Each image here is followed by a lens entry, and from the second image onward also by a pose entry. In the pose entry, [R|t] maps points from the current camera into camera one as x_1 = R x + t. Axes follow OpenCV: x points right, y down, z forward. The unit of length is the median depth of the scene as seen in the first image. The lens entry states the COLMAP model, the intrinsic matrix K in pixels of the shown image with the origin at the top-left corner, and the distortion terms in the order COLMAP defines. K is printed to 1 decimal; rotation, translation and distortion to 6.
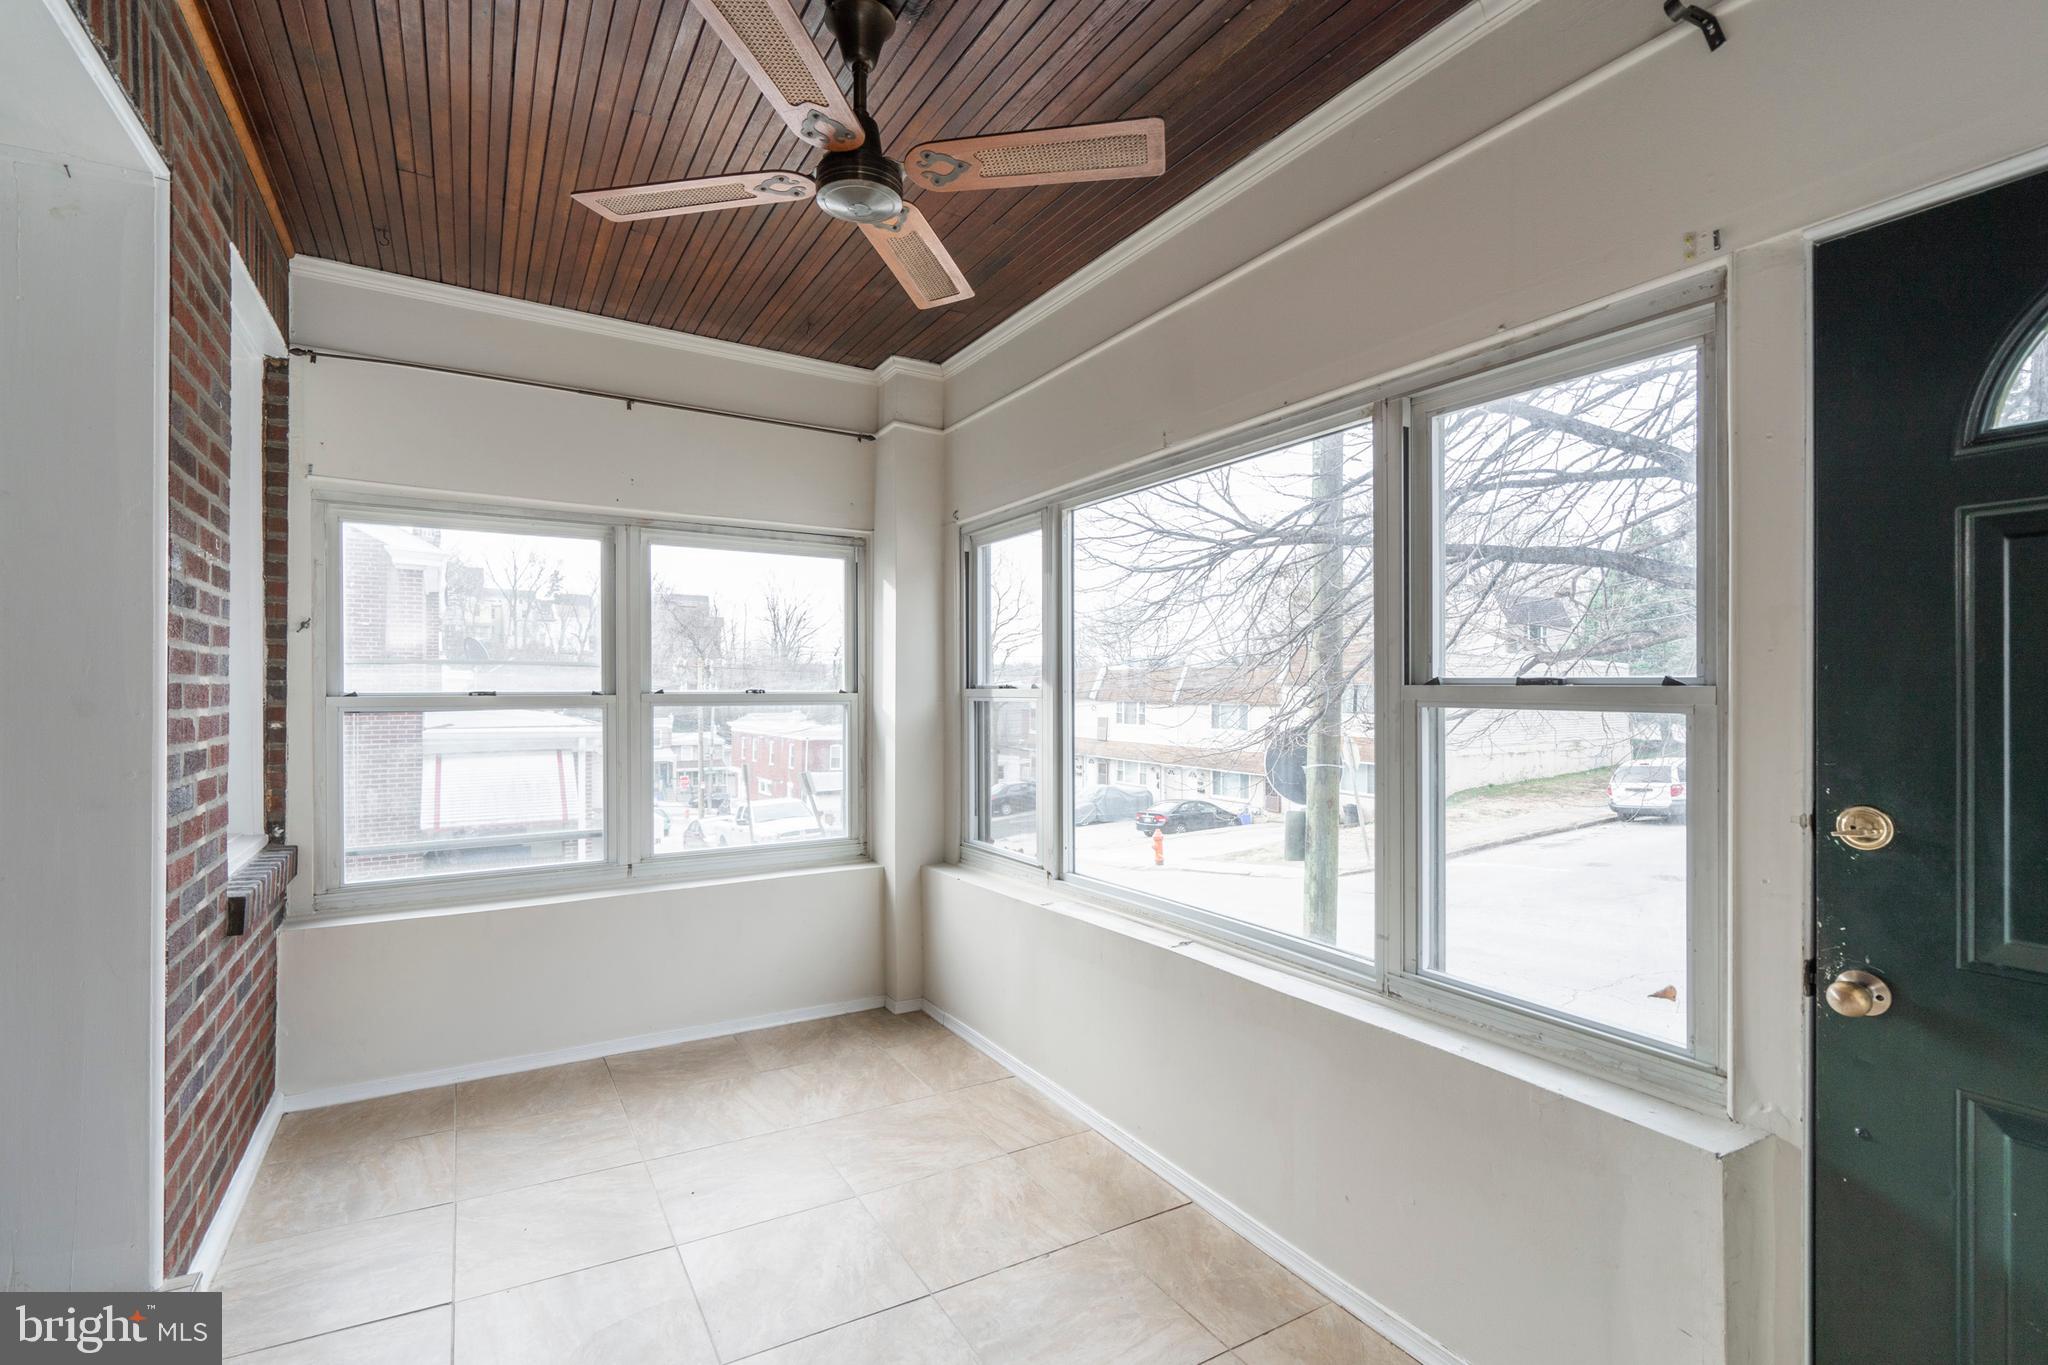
lens RADIAL K [[934.9, 0, 1005.8], [0, 934.9, 688.1], [0, 0, 1]] dist [-0.005646, 0.001384]
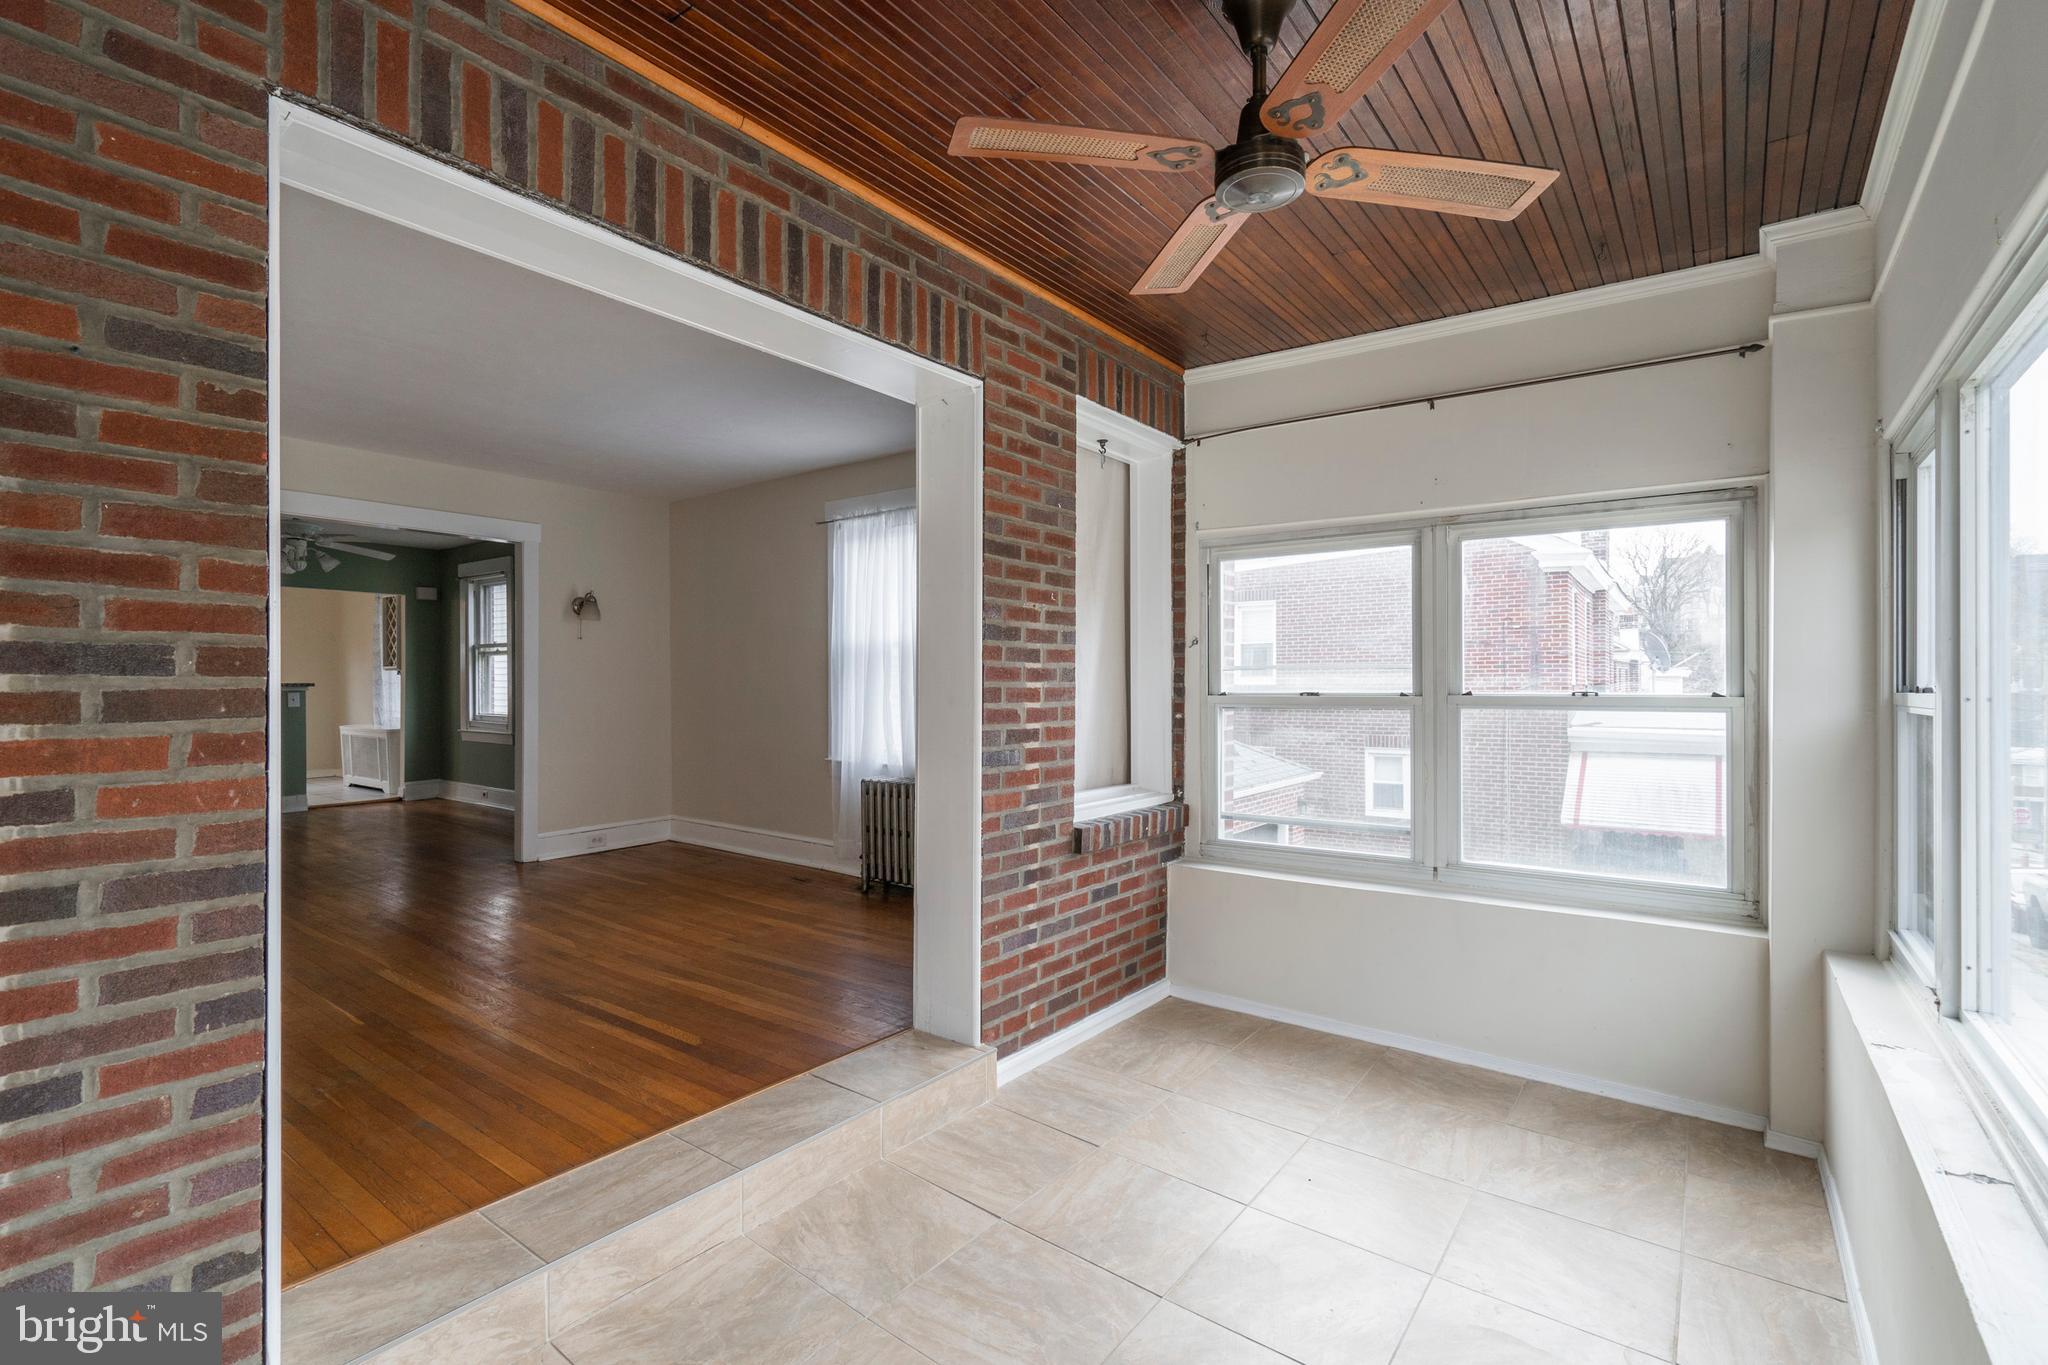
lens RADIAL K [[934.9, 0, 1029.0], [0, 934.9, 686.1], [0, 0, 1]] dist [-0.005646, 0.001384]
pose [[0.385113, 0.001504, -0.922868, 0.354025], [-0.000538, 0.999999, 0.001406, -0.004909], [0.922869, -0.000045, 0.385113, 0.224923]]
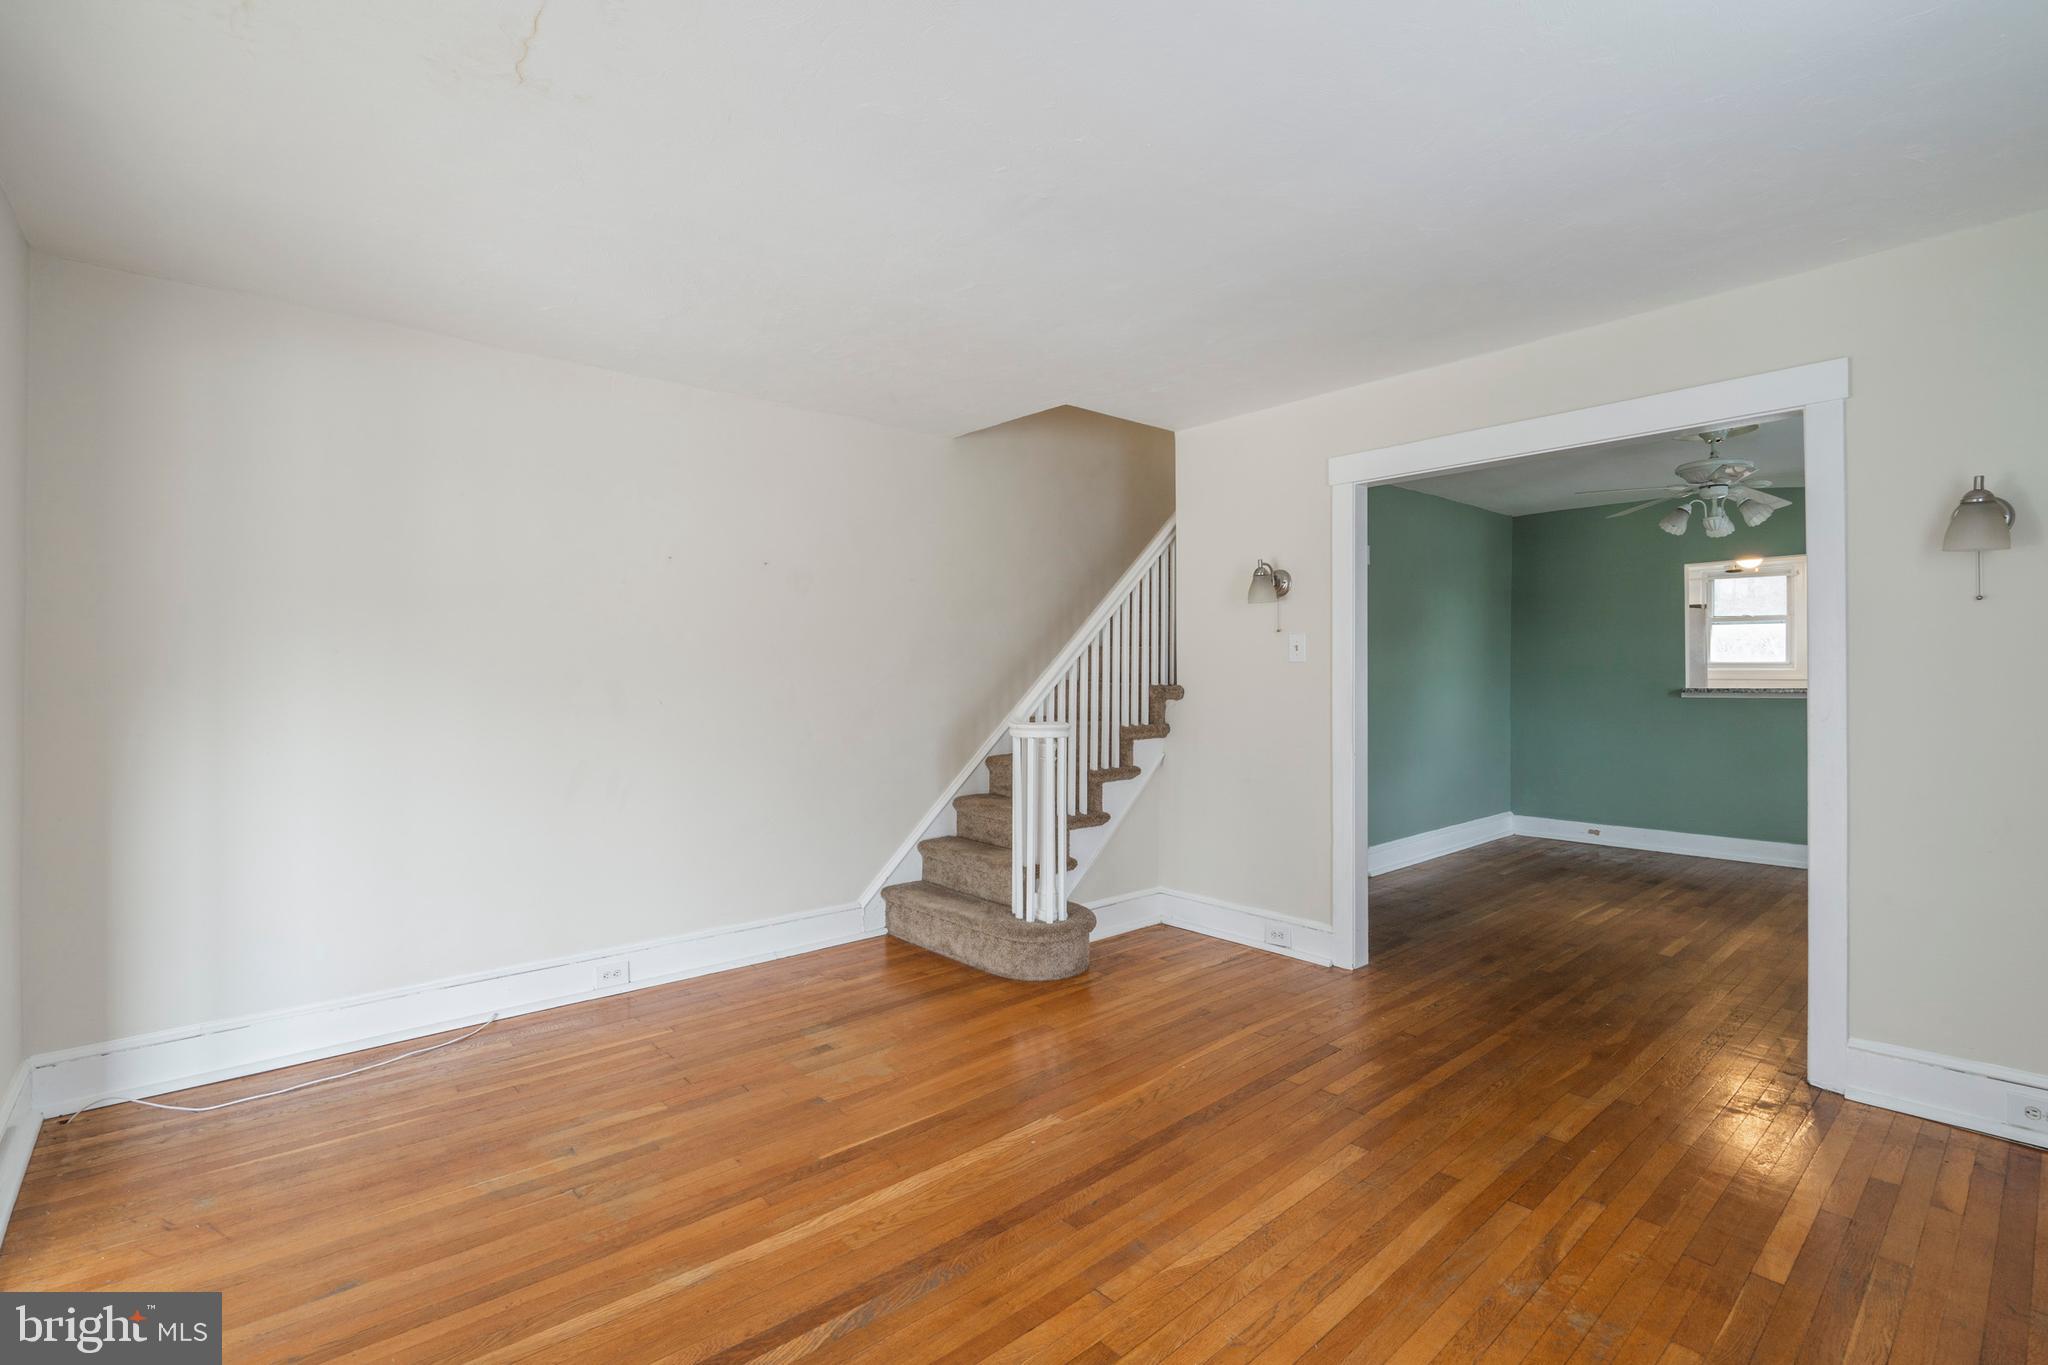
lens RADIAL K [[934.9, 0, 1009.4], [0, 934.9, 669.3], [0, 0, 1]] dist [-0.005646, 0.001384]
pose [[-0.983598, 0.003326, -0.180344, -0.803002], [0.004341, 0.999977, -0.005232, -0.039192], [0.180322, -0.005929, -0.983590, 0.716736]]
